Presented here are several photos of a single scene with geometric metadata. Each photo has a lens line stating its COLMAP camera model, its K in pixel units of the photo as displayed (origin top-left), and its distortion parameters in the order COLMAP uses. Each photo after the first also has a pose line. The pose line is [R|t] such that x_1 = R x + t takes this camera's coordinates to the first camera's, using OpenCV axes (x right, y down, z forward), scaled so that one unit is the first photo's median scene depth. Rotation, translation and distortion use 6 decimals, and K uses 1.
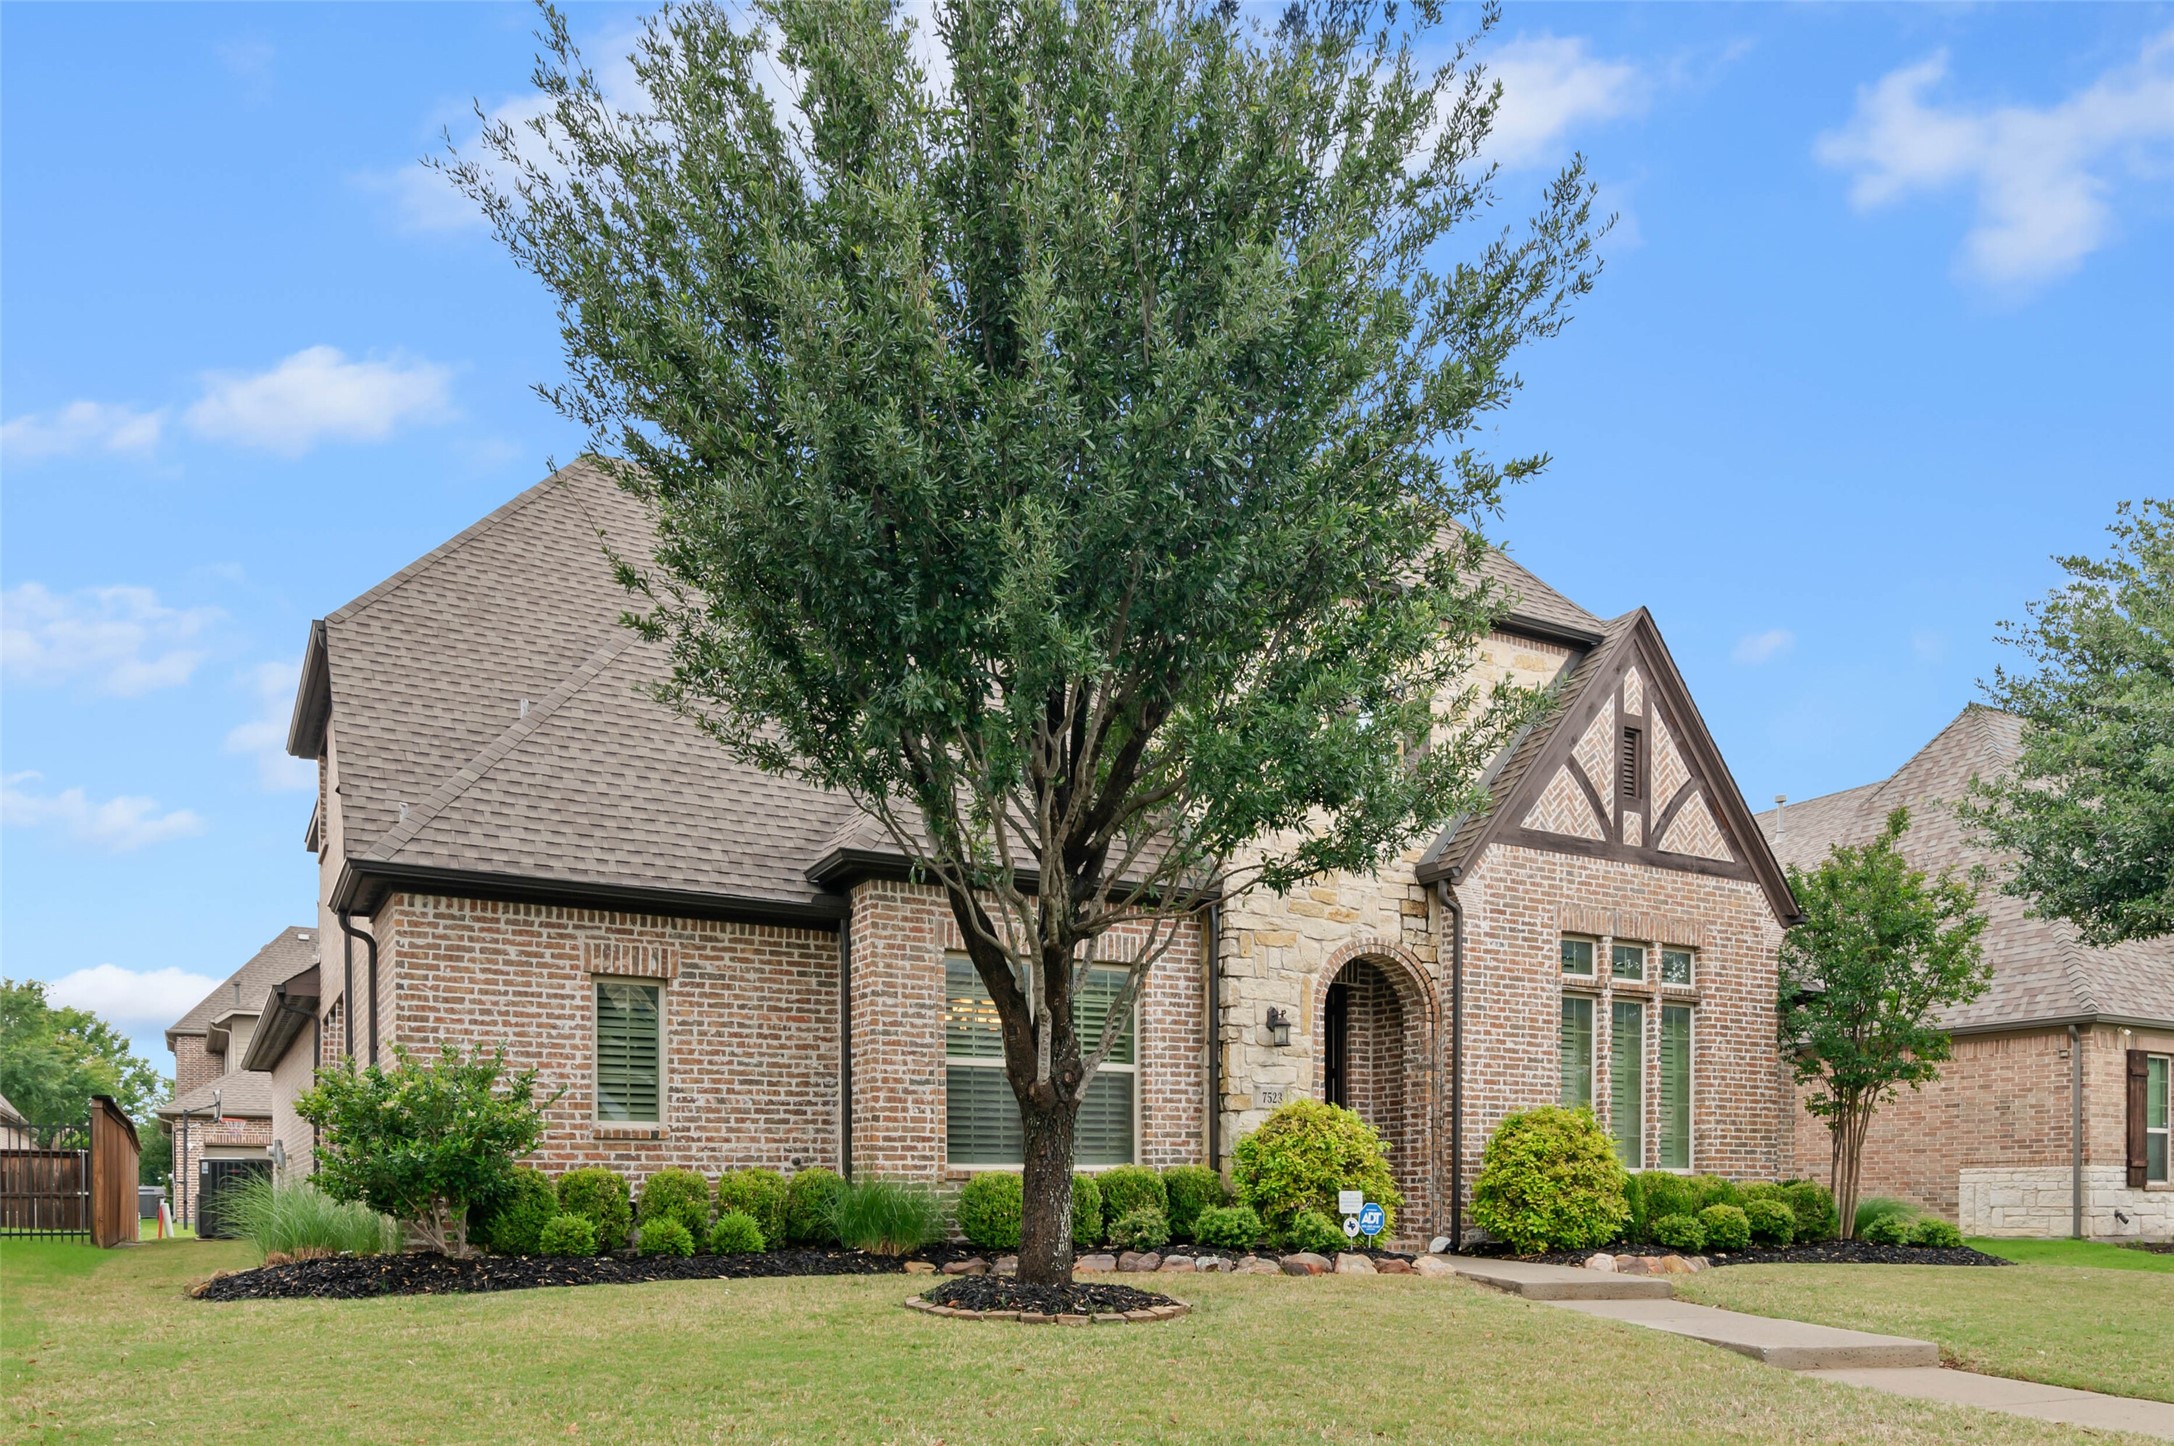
lens RADIAL K [[1002.2, 0, 1069.7], [0, 1002.2, 732.0], [0, 0, 1]] dist [-0.009117, 0.000602]
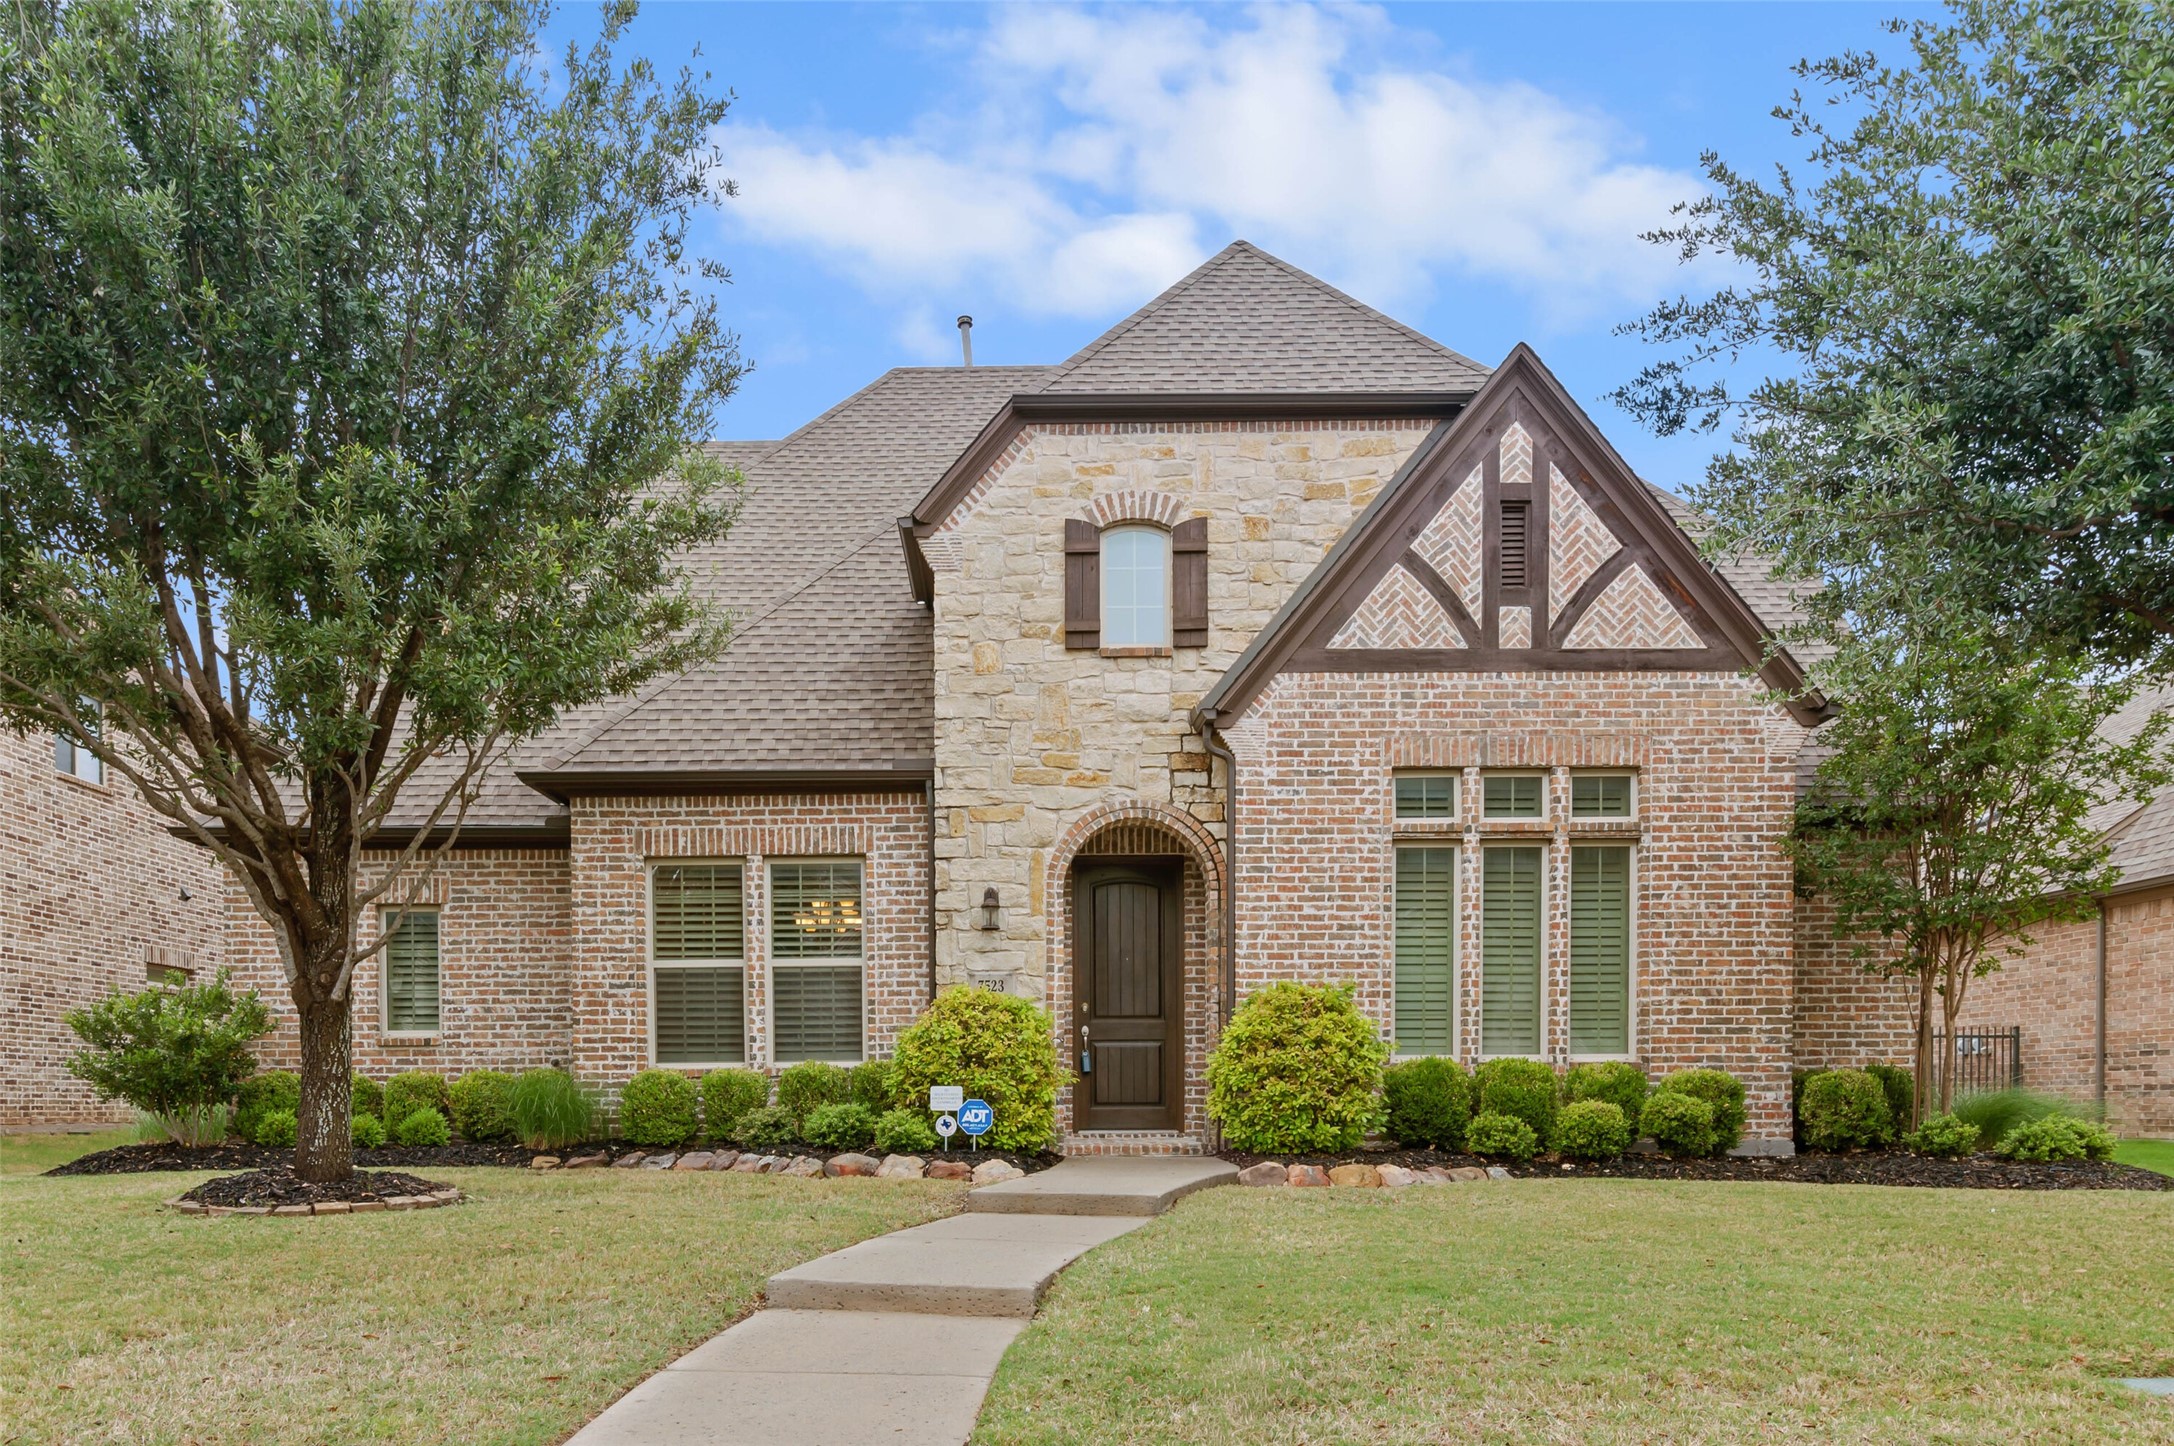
lens RADIAL K [[1002.2, 0, 1026.3], [0, 1002.2, 663.6], [0, 0, 1]] dist [-0.009117, 0.000602]
pose [[0.929387, -0.151517, -0.336573, 0.564499], [0.160446, 0.987044, -0.001300, 0.078014], [0.332409, -0.052793, 0.941656, 0.158608]]
